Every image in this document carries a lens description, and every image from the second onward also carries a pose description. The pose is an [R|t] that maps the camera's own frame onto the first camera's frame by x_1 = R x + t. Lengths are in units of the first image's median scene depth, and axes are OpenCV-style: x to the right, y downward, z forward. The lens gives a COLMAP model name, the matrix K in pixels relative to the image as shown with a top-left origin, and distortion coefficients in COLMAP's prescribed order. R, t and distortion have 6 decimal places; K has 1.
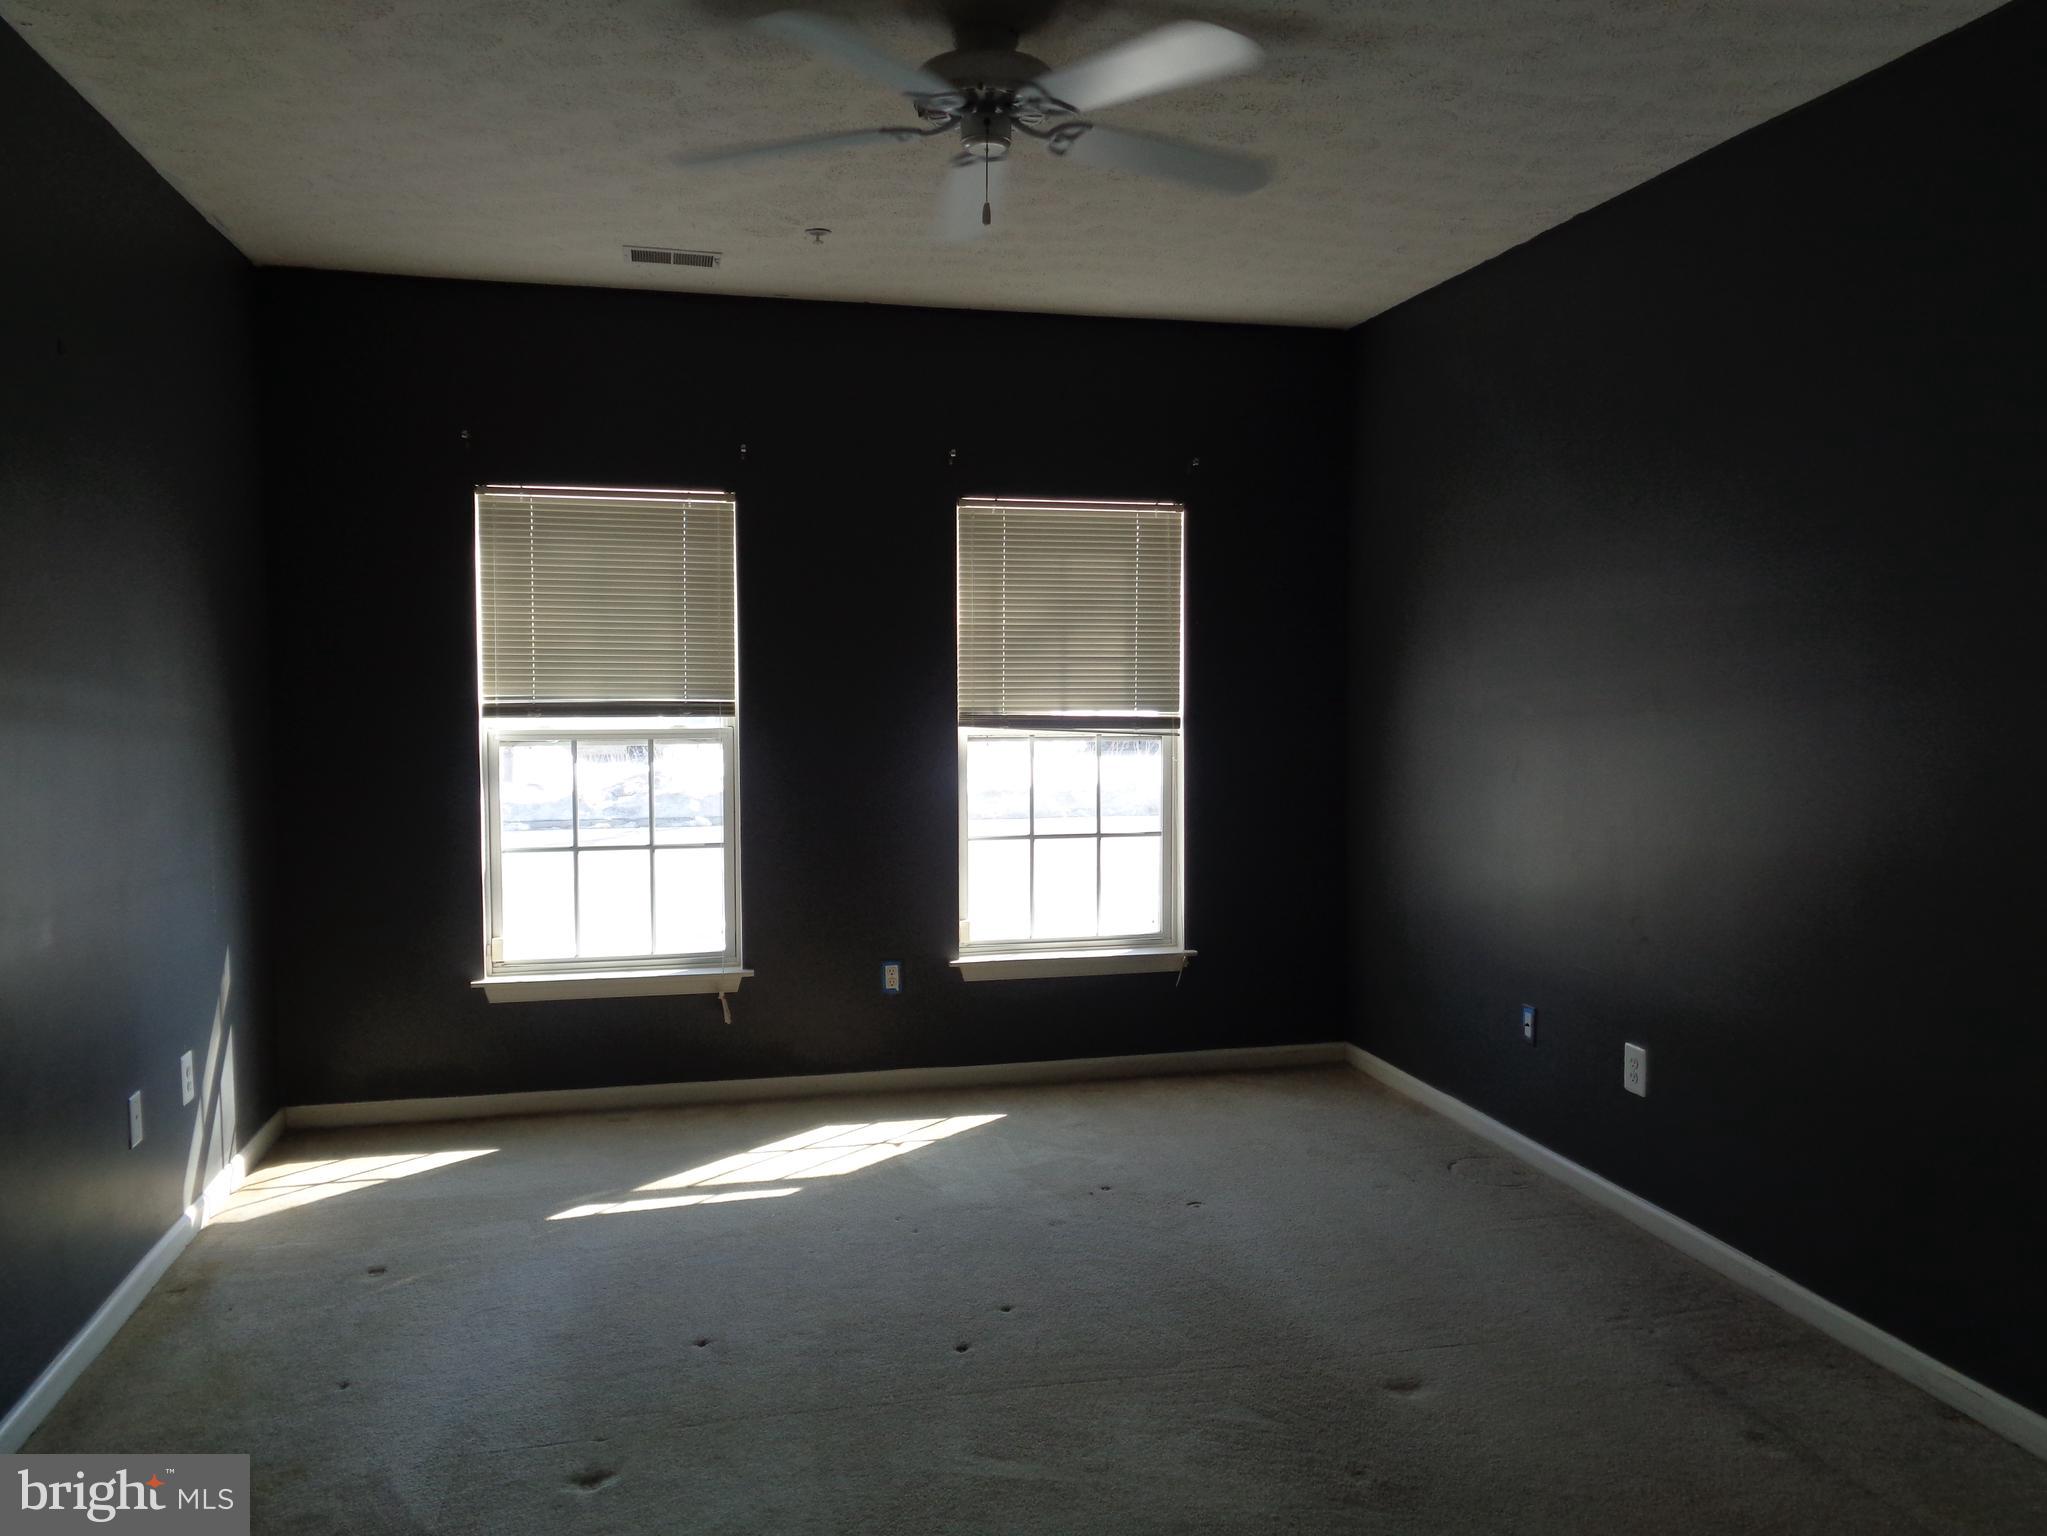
lens RADIAL K [[1547.9, 0, 1024.8], [0, 1547.9, 775.1], [0, 0, 1]] dist [0.006319, 0.001824]
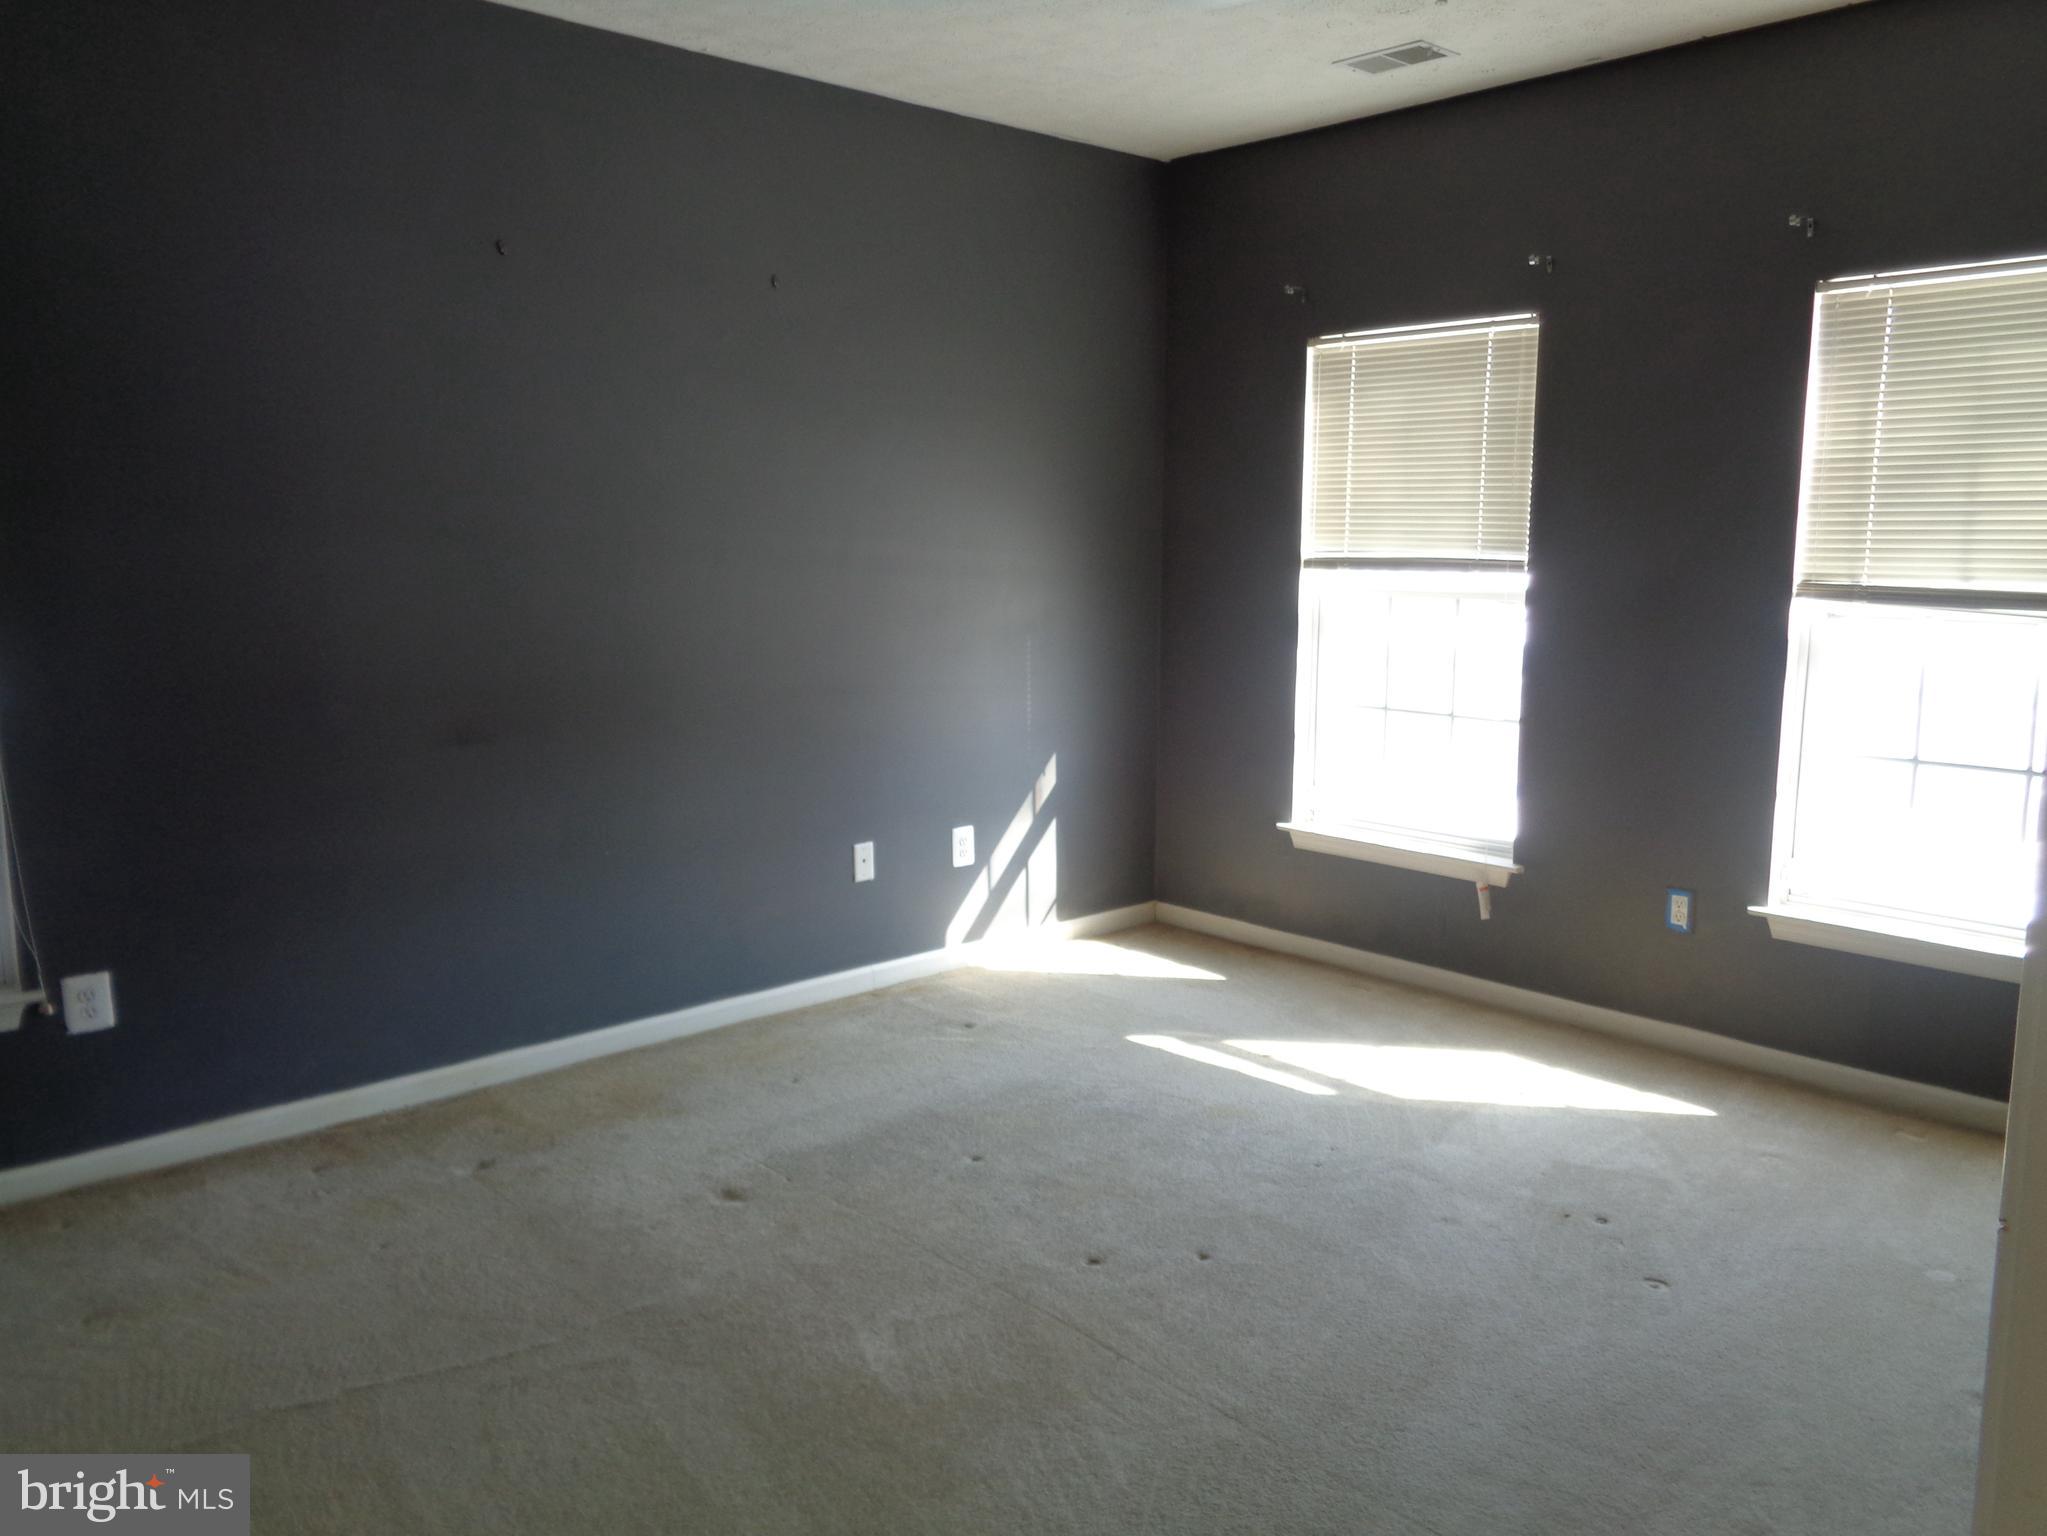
lens RADIAL K [[1547.9, 0, 1027.6], [0, 1547.9, 774.8], [0, 0, 1]] dist [0.006319, 0.001824]
pose [[0.483652, 0.137732, -0.864356, 0.463436], [-0.056127, 0.990389, 0.126409, -0.022499], [0.873459, -0.012624, 0.486734, 0.340731]]
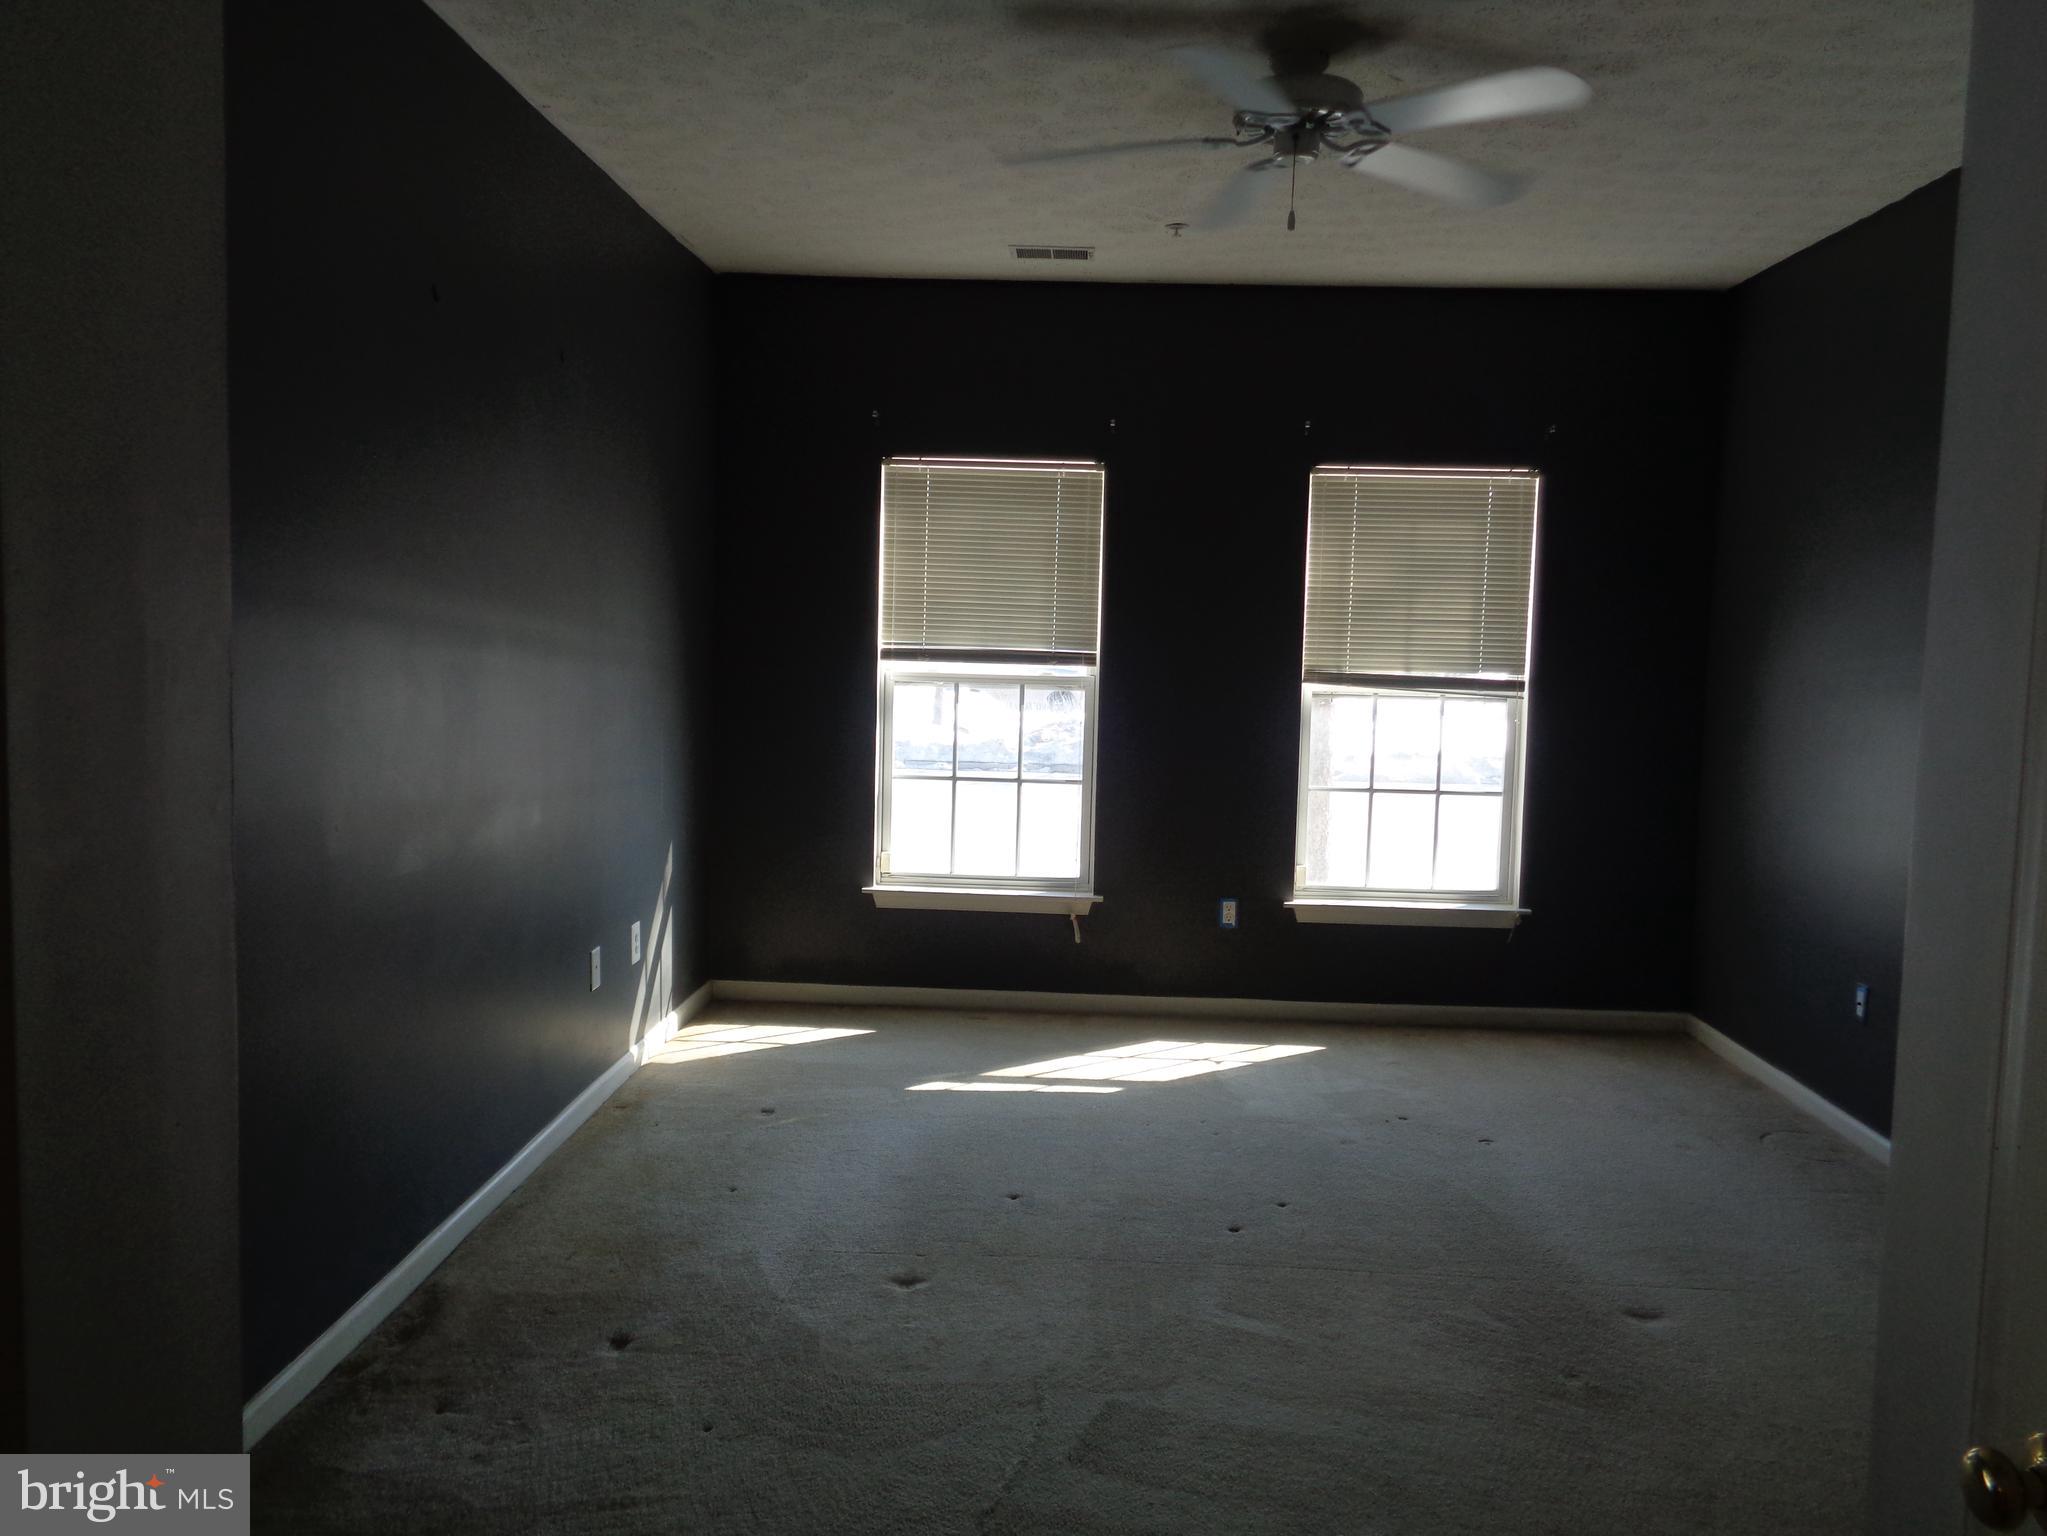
lens RADIAL K [[1547.9, 0, 1014.9], [0, 1547.9, 770.6], [0, 0, 1]] dist [0.006319, 0.001824]
pose [[0.960876, 0.049055, -0.272602, 0.064209], [-0.042235, 0.998632, 0.030834, 0.005050], [0.273741, -0.018114, 0.961633, -0.081839]]
